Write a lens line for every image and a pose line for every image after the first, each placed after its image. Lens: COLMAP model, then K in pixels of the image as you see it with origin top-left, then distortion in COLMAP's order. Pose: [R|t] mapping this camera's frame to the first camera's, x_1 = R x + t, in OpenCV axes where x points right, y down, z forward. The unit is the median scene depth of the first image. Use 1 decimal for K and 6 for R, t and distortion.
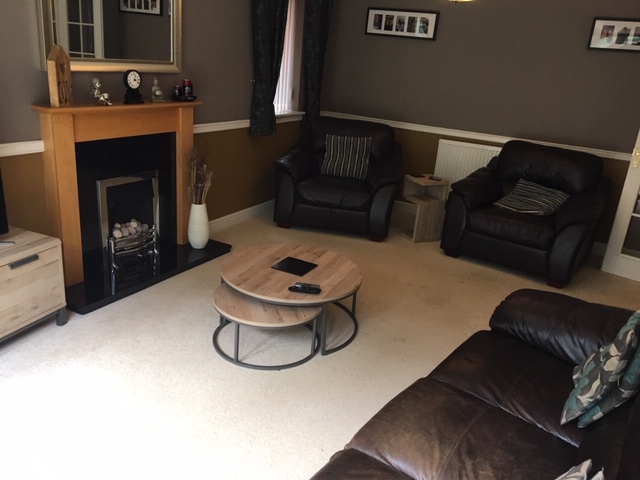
lens RADIAL K [[540.0, 0, 318.2], [0, 540.0, 241.2], [0, 0, 1]] dist [0.034631, -0.012050]
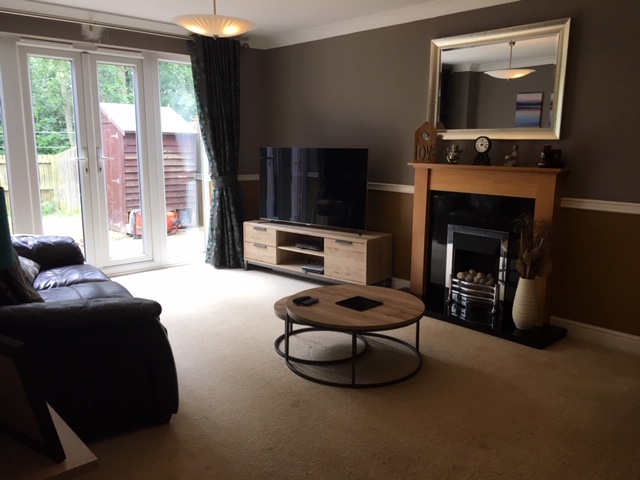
lens RADIAL K [[540.0, 0, 318.6], [0, 540.0, 239.2], [0, 0, 1]] dist [0.034631, -0.012050]
pose [[-0.314621, 0.086569, -0.945262, 0.870051], [-0.345928, 0.916891, 0.199110, -0.224423], [0.883939, 0.389637, -0.258526, 1.073557]]
